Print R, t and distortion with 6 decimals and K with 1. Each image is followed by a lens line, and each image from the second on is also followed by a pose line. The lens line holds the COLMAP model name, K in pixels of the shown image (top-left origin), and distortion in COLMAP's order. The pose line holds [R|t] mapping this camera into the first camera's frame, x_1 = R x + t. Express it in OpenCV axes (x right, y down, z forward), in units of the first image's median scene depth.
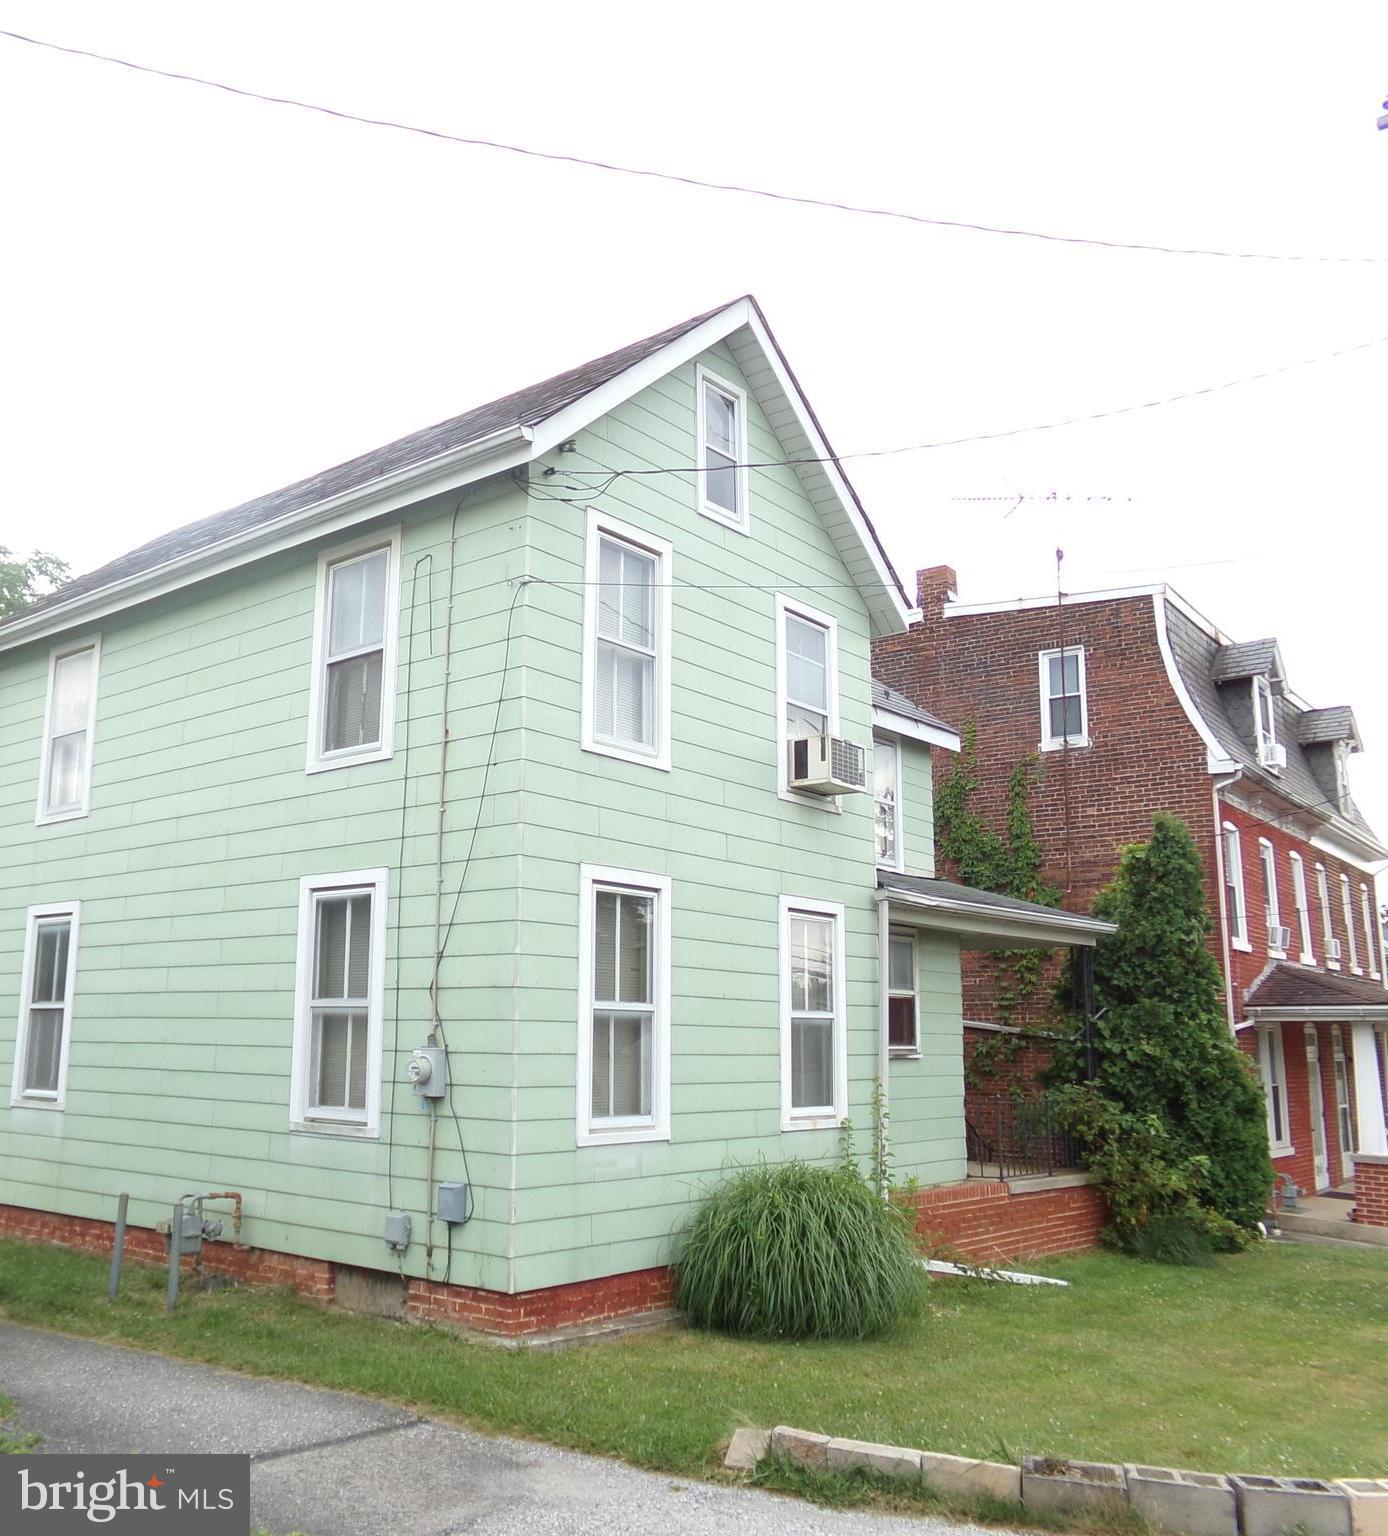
lens RADIAL K [[1401.8, 0, 593.4], [0, 1401.8, 765.8], [0, 0, 1]] dist [-0.137208, 0.227947]
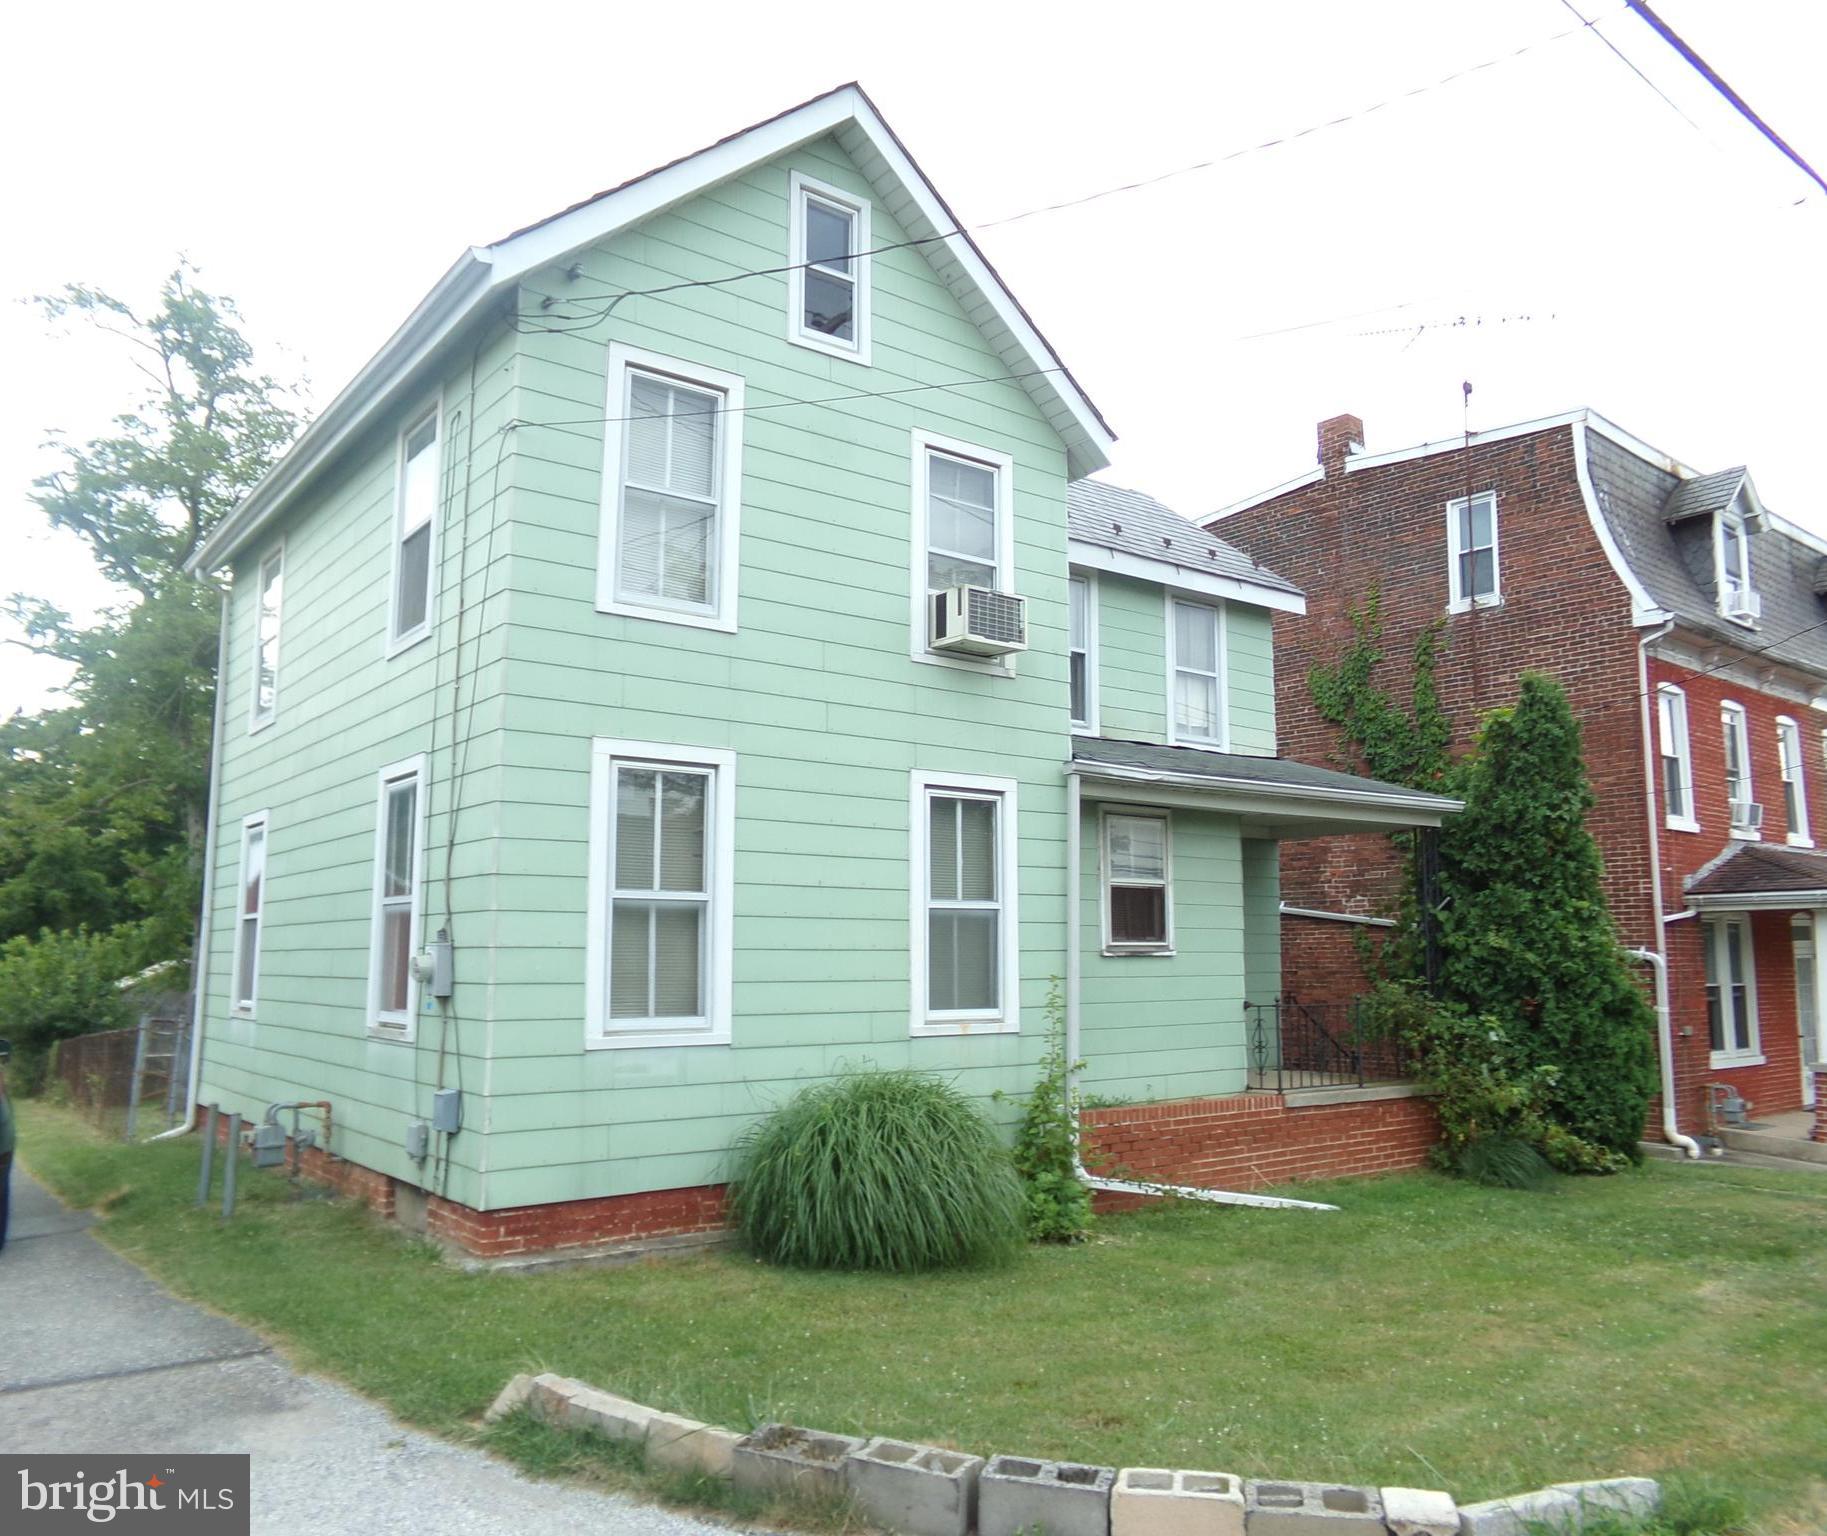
lens RADIAL K [[1401.8, 0, 959.8], [0, 1401.8, 772.4], [0, 0, 1]] dist [-0.122715, 0.216850]
pose [[0.984605, -0.039883, -0.170185, 0.239706], [0.050595, 0.996970, 0.059077, 0.032984], [0.167313, -0.066778, 0.983640, 0.103055]]
